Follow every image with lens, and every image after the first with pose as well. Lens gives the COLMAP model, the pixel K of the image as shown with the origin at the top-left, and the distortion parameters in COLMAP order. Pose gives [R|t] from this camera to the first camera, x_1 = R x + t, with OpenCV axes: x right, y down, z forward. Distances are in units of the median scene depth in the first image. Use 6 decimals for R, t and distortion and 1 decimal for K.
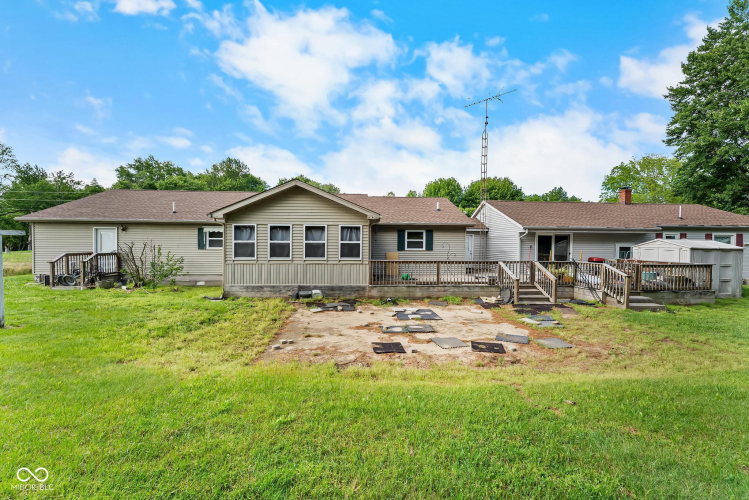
lens RADIAL K [[291.4, 0, 371.8], [0, 291.4, 248.7], [0, 0, 1]] dist [-0.001632, 0.000081]
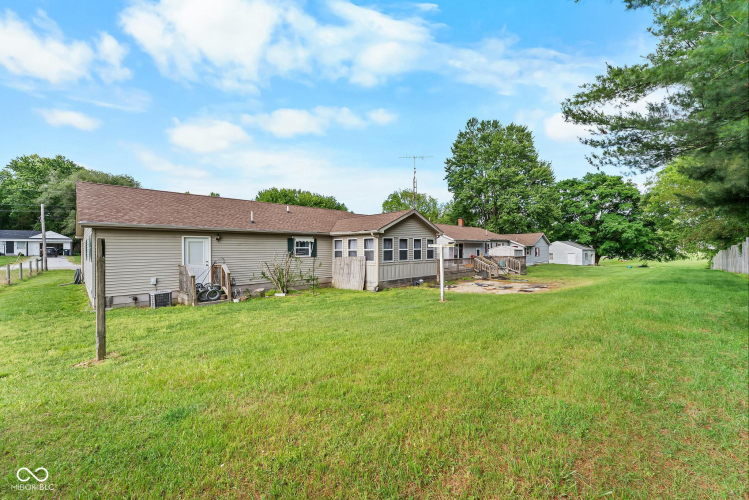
lens RADIAL K [[291.4, 0, 371.8], [0, 291.4, 248.7], [0, 0, 1]] dist [-0.001632, 0.000081]
pose [[0.758421, -0.012698, 0.651641, -1.073829], [0.029188, 0.999469, -0.014495, -0.007706], [-0.651111, 0.030014, 0.758389, -0.017122]]
